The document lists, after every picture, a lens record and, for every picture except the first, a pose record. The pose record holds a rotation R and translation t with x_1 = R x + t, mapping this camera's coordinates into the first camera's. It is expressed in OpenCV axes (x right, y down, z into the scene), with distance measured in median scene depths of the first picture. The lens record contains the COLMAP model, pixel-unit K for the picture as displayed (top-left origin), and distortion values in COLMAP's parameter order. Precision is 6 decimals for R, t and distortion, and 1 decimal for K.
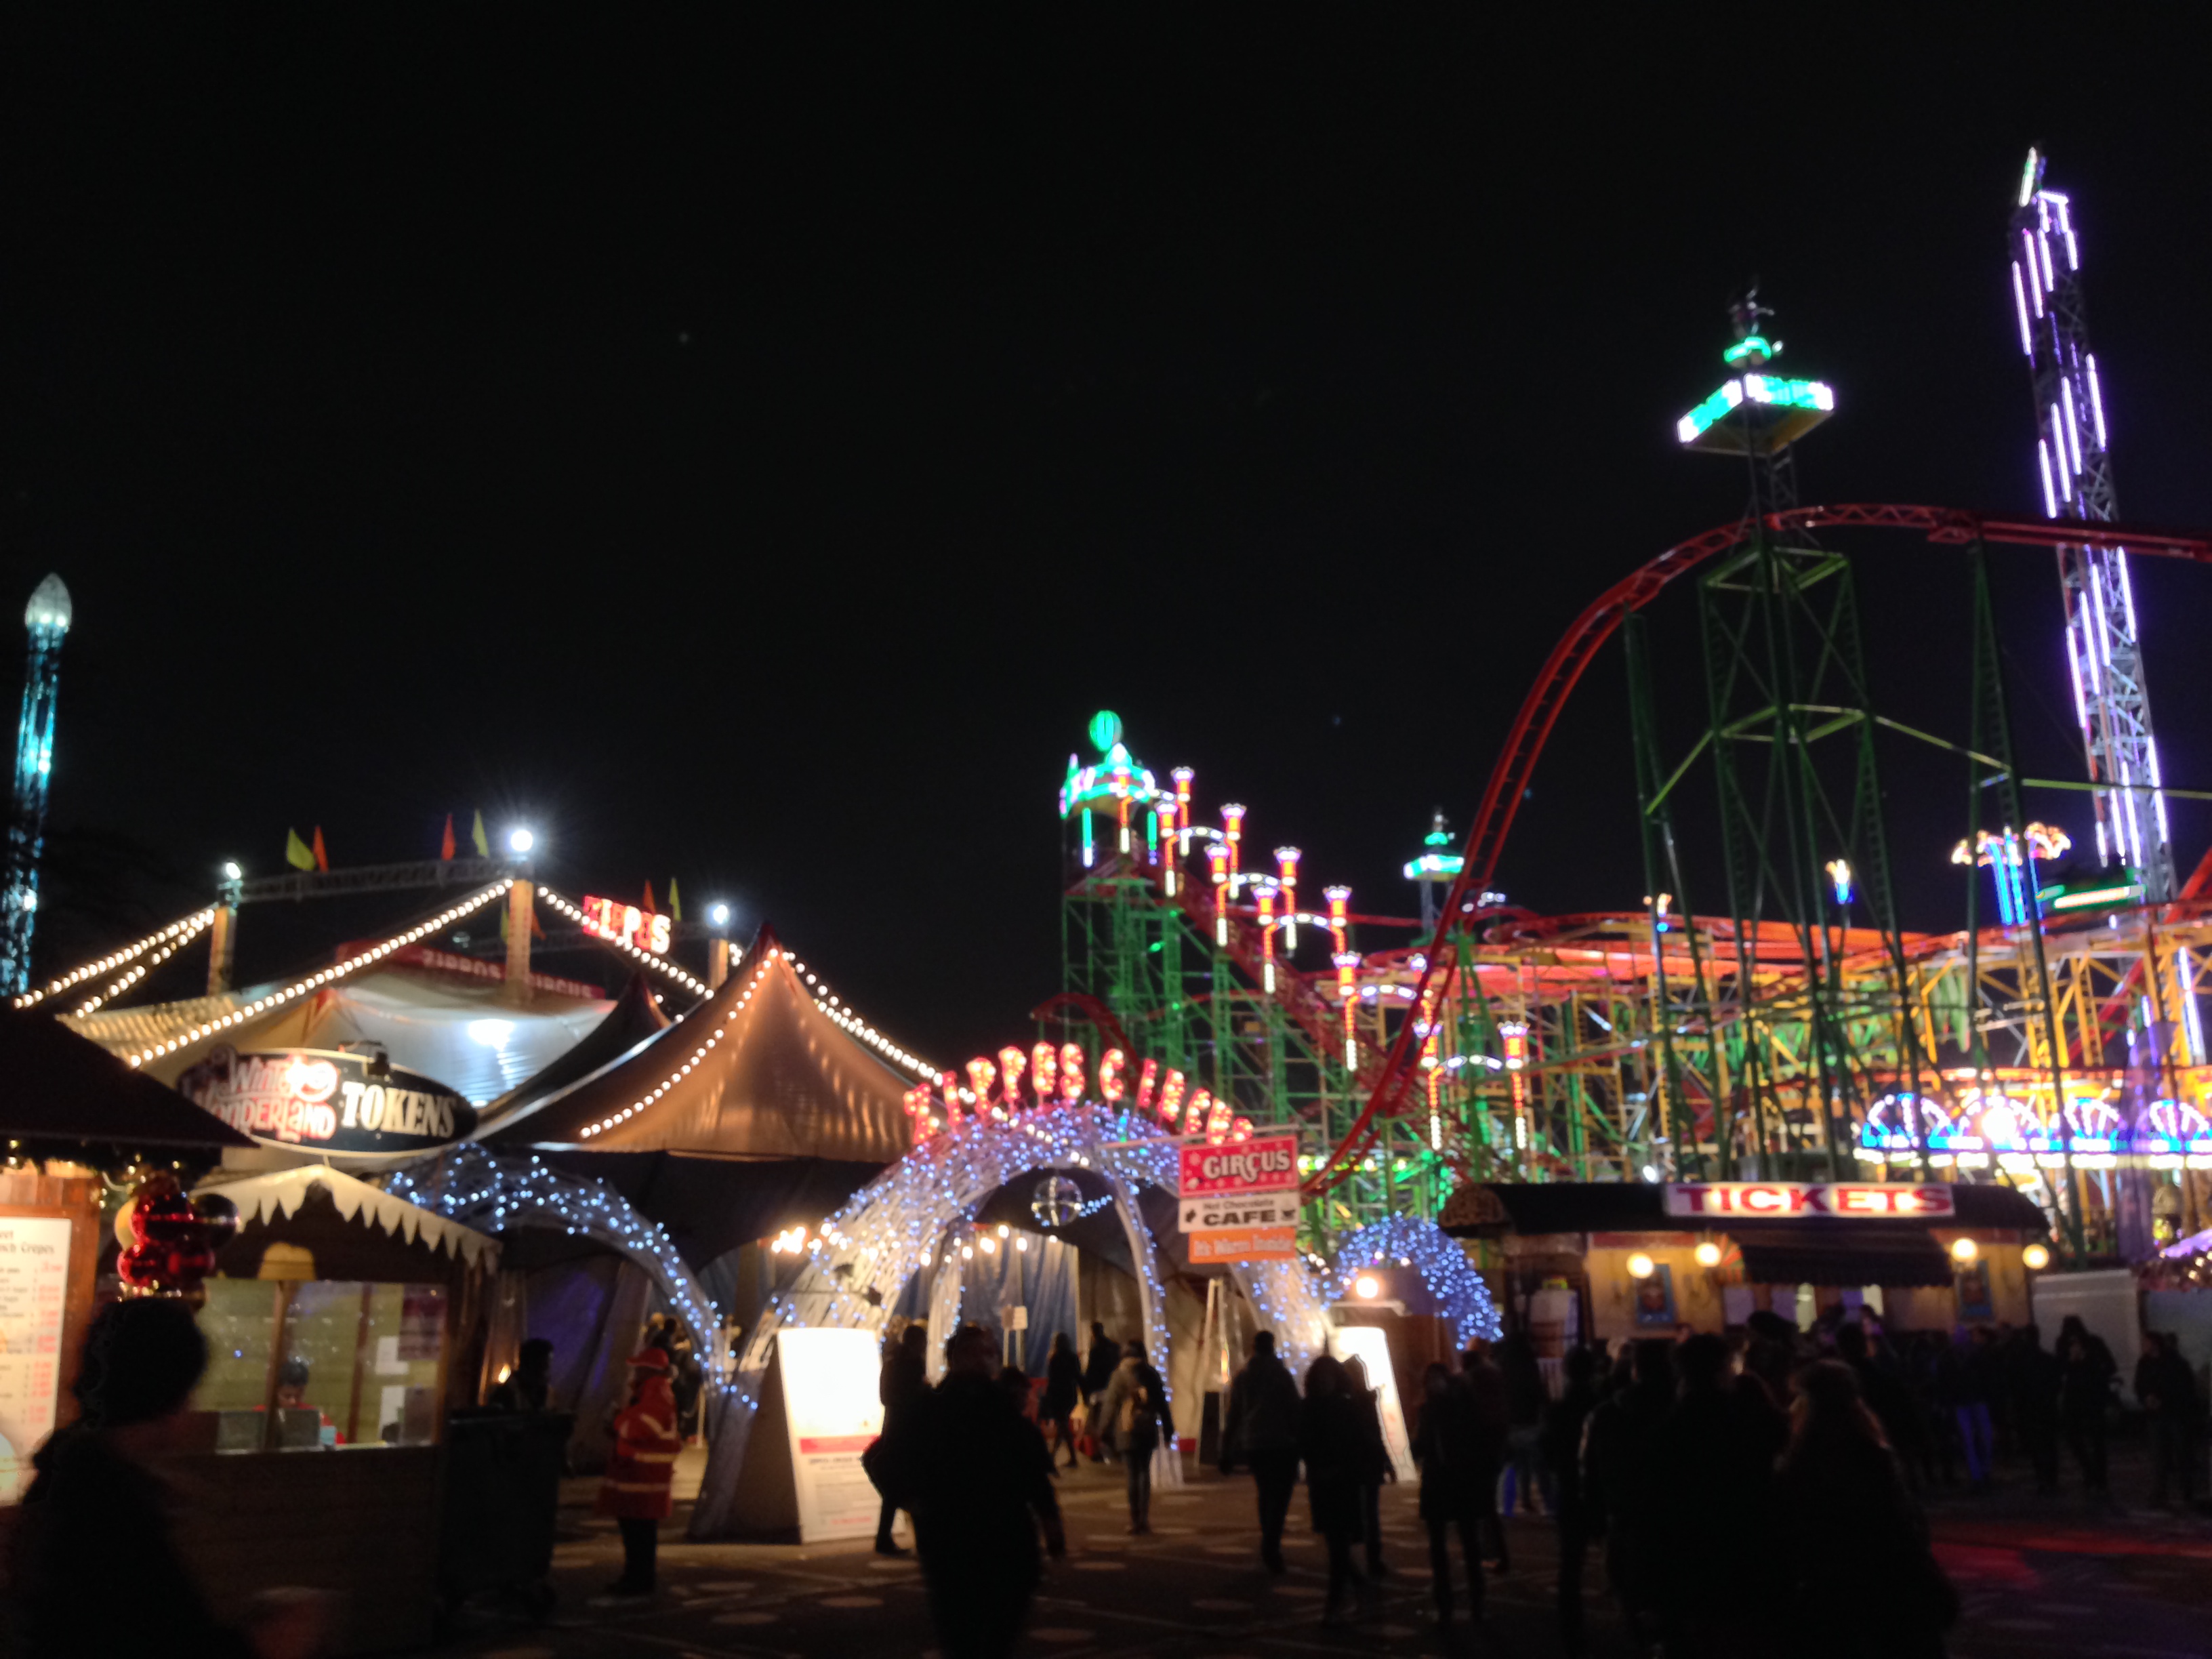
lens RADIAL K [[2116.9, 0, 1094.7], [0, 2116.9, 825.0], [0, 0, 1]] dist [0.069198, 0.000000]
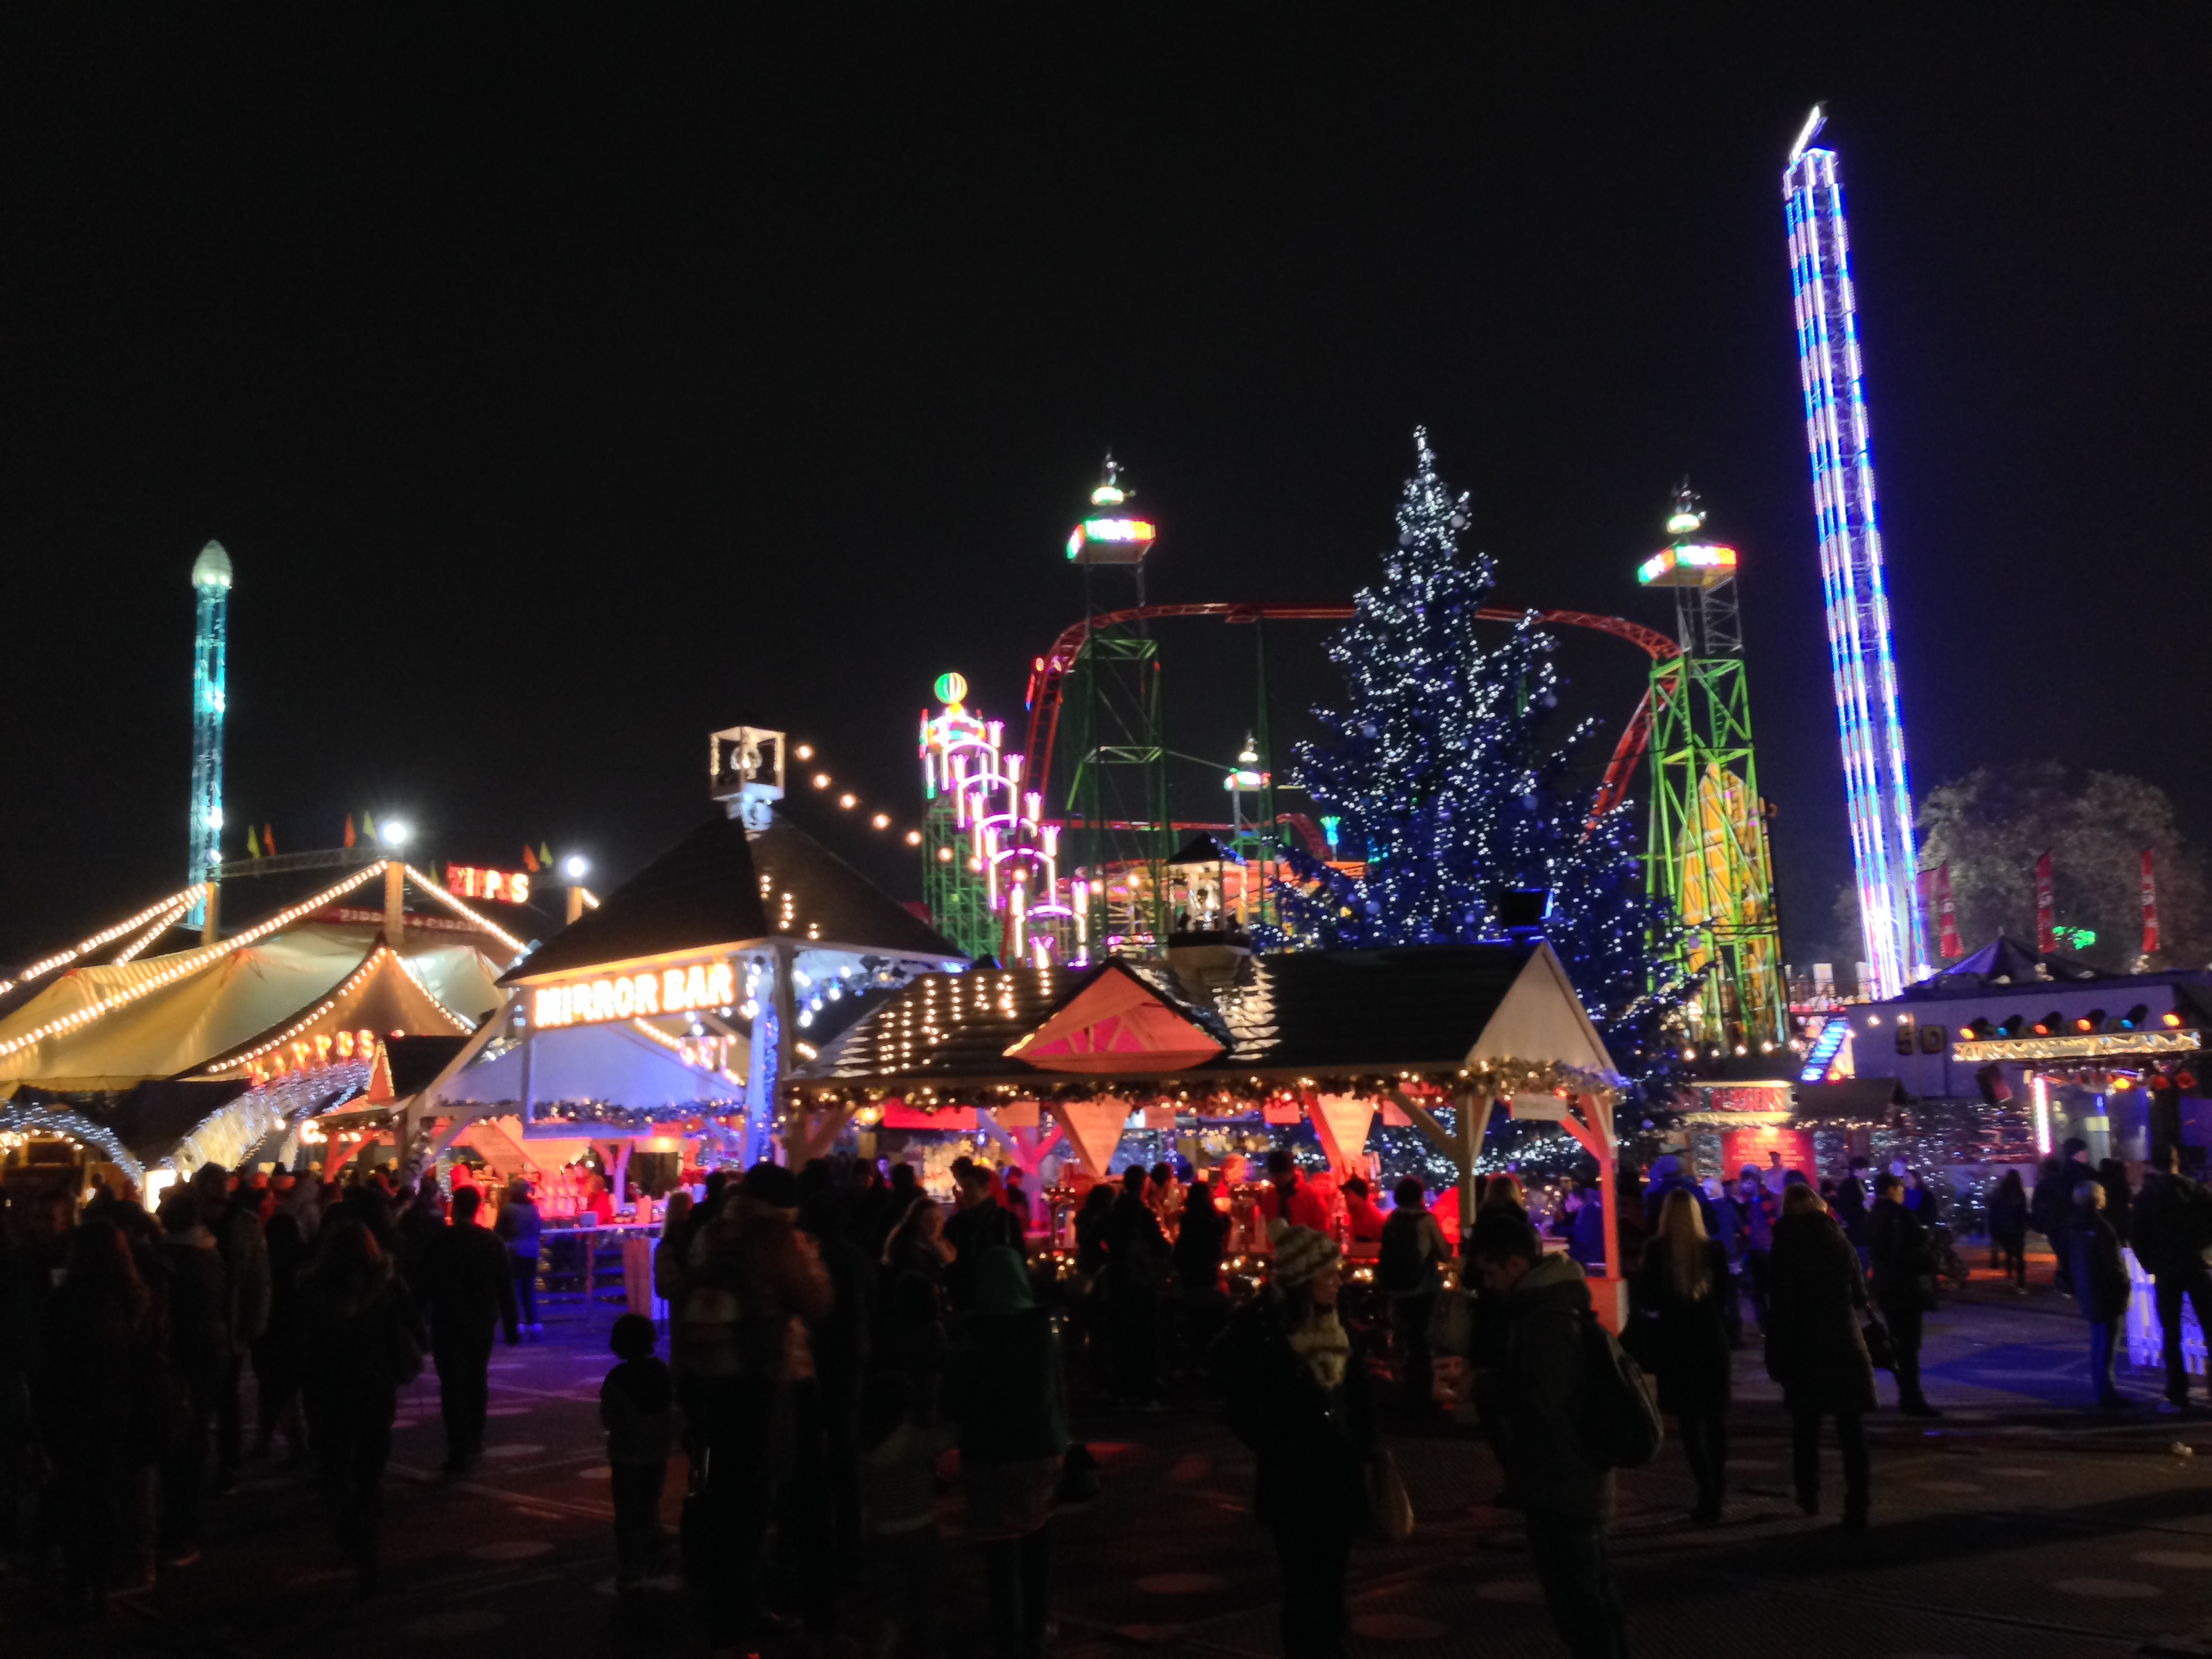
lens RADIAL K [[2116.9, 0, 1116.4], [0, 2116.9, 832.5], [0, 0, 1]] dist [0.069198, 0.000000]
pose [[0.993998, -0.036991, -0.102955, 0.343564], [0.045169, 0.995908, 0.078275, -0.079625], [0.099638, -0.082455, 0.991601, -0.352649]]
